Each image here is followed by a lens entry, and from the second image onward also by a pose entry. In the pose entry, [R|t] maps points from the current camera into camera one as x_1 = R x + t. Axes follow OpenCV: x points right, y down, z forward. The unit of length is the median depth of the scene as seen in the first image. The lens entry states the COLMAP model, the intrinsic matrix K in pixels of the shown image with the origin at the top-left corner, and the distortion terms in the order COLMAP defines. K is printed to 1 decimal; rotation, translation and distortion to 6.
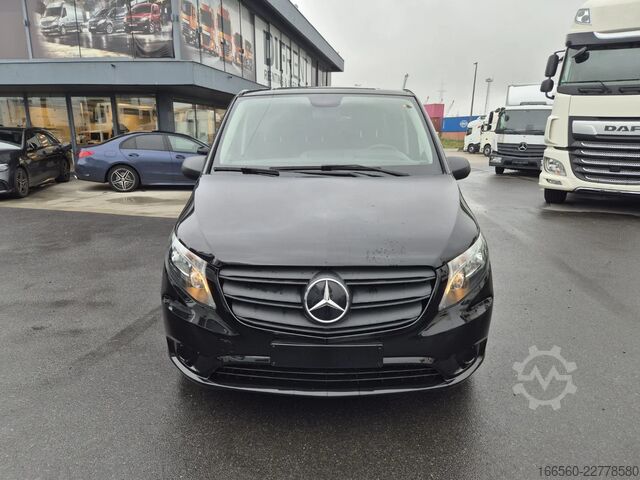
lens RADIAL K [[425.2, 0, 319.7], [0, 425.2, 243.4], [0, 0, 1]] dist [0.070992, -0.060712]
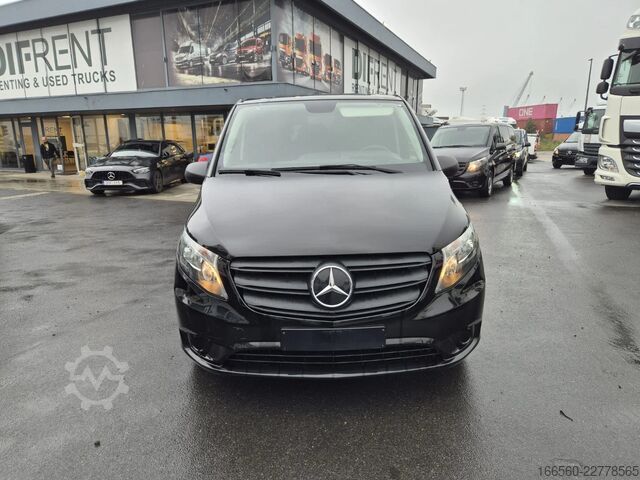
lens RADIAL K [[429.4, 0, 318.1], [0, 429.4, 239.7], [0, 0, 1]] dist [0.071463, -0.059990]
pose [[0.972639, 0.029271, -0.230472, 0.083869], [-0.035434, 0.999115, -0.022643, 0.042659], [0.229605, 0.030190, 0.972816, -0.145694]]
